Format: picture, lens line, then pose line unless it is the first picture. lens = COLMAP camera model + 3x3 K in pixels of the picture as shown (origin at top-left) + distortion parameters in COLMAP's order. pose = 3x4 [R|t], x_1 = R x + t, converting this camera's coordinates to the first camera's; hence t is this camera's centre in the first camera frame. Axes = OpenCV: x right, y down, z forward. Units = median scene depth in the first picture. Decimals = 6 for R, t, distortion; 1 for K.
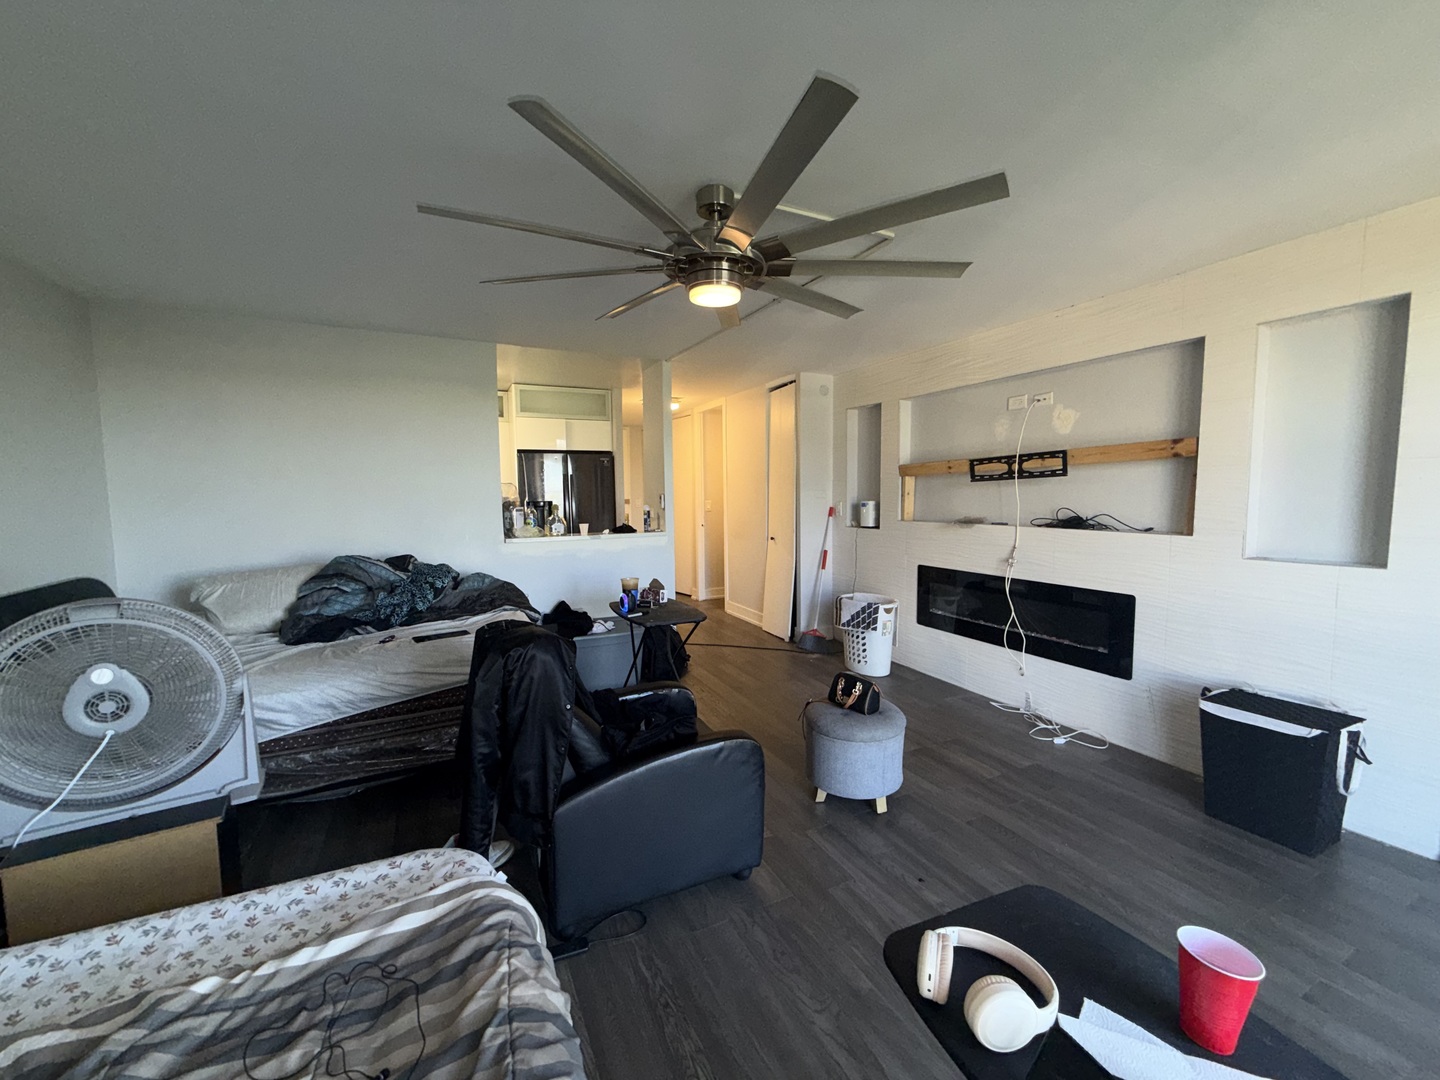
lens RADIAL K [[574.5, 0, 715.6], [0, 574.5, 538.5], [0, 0, 1]] dist [-0.001254, 0.000094]
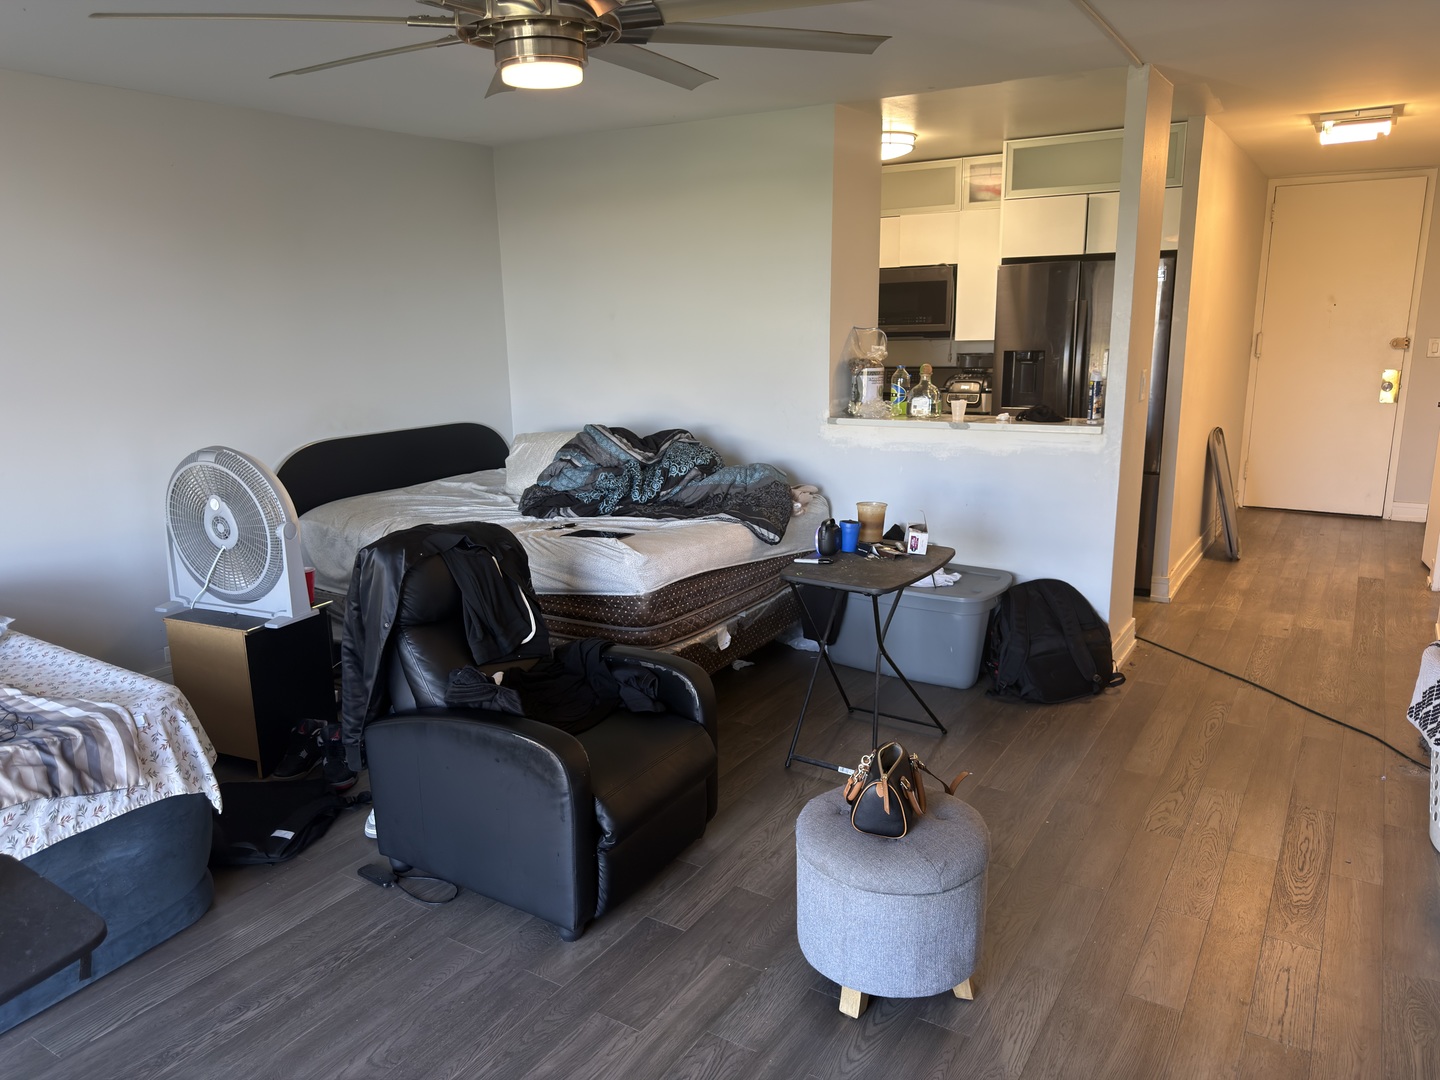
lens RADIAL K [[1014.5, 0, 720.0], [0, 1014.5, 540.0], [0, 0, 1]] dist [0.092453, -0.100166]
pose [[0.523382, 0.185688, -0.831620, 0.825260], [-0.057280, 0.981426, 0.183088, -0.098818], [0.850171, -0.048190, 0.524297, 0.384039]]
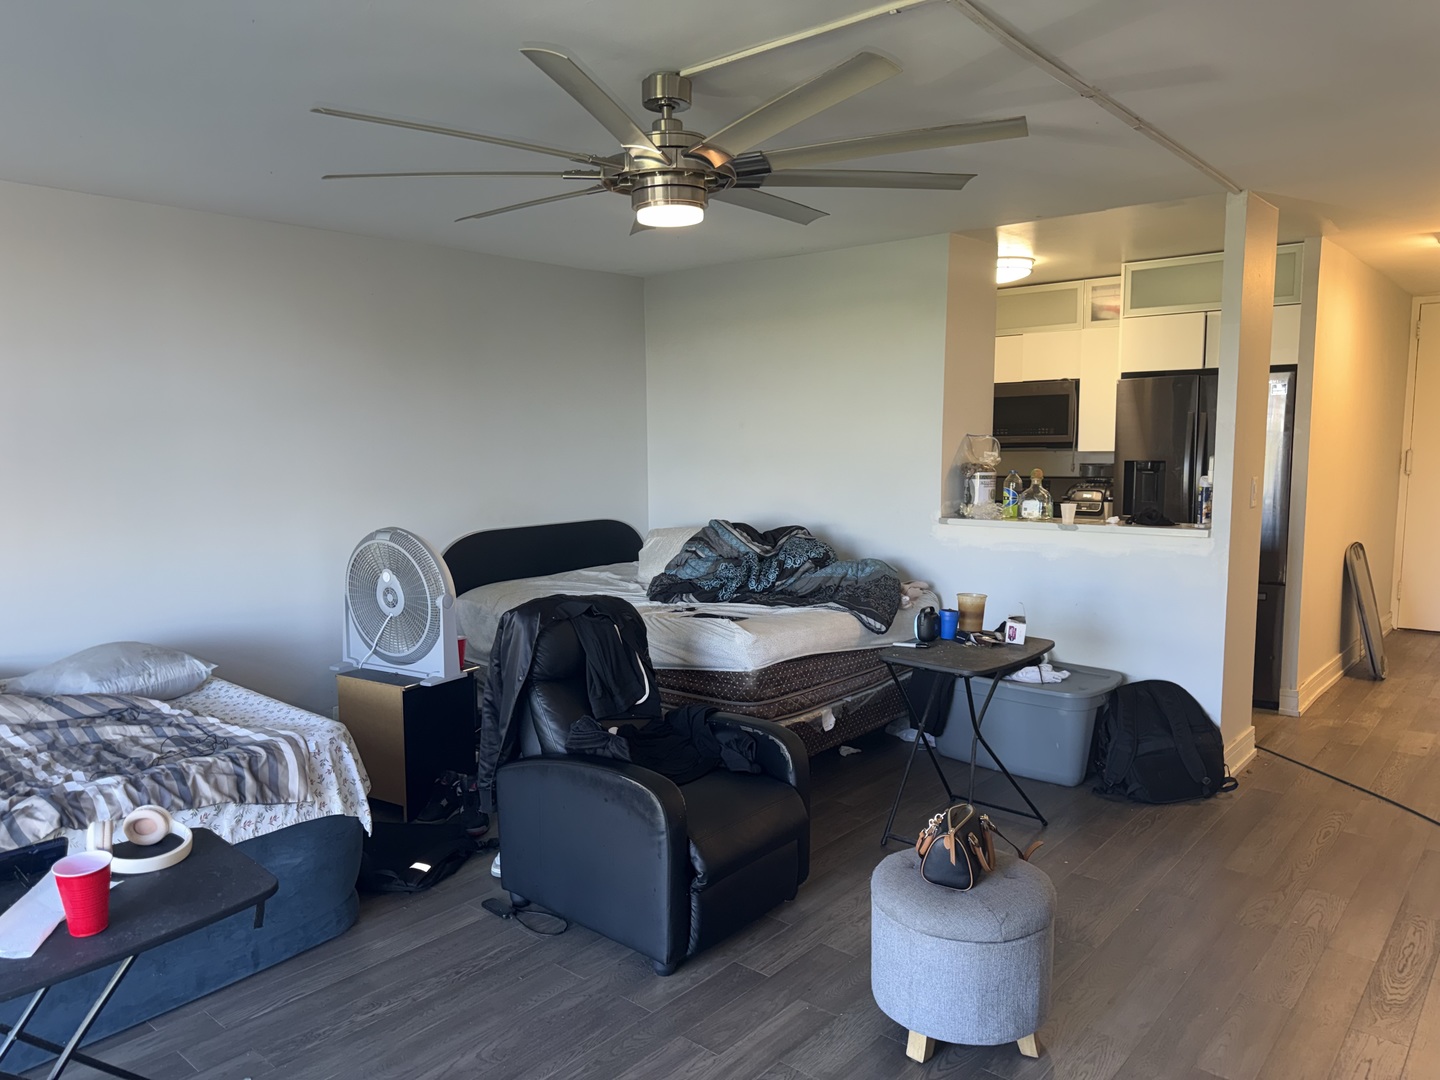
lens RADIAL K [[1006.9, 0, 724.4], [0, 1006.9, 545.5], [0, 0, 1]] dist [0.100738, -0.095766]
pose [[0.400899, 0.106735, -0.909883, 0.940788], [-0.070272, 0.993846, 0.085623, -0.076188], [0.913423, 0.029613, 0.405933, 0.373323]]
